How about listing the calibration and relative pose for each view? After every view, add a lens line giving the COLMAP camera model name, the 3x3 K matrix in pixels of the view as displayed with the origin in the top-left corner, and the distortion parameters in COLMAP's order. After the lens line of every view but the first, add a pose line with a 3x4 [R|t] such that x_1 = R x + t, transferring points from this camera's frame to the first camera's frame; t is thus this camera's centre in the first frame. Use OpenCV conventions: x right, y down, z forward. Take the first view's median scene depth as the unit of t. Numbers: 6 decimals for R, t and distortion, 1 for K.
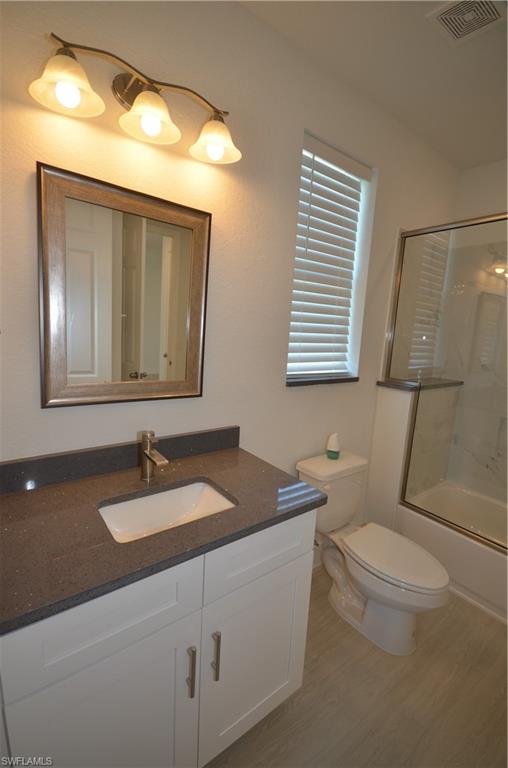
lens RADIAL K [[335.3, 0, 251.1], [0, 335.3, 386.1], [0, 0, 1]] dist [0.004032, -0.009823]
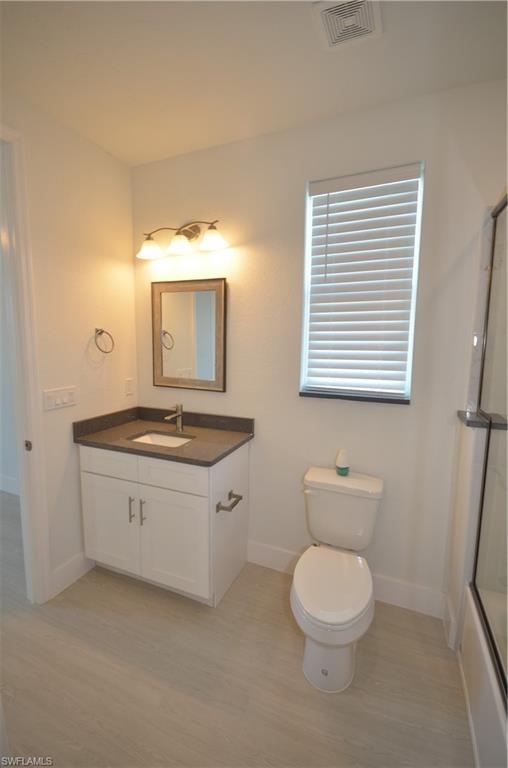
lens RADIAL K [[335.3, 0, 253.0], [0, 335.3, 383.4], [0, 0, 1]] dist [0.004032, -0.009823]
pose [[0.502640, 0.068261, -0.861796, 1.012534], [-0.123318, 0.992345, 0.006677, -0.029542], [0.855655, 0.102919, 0.507210, 0.259451]]
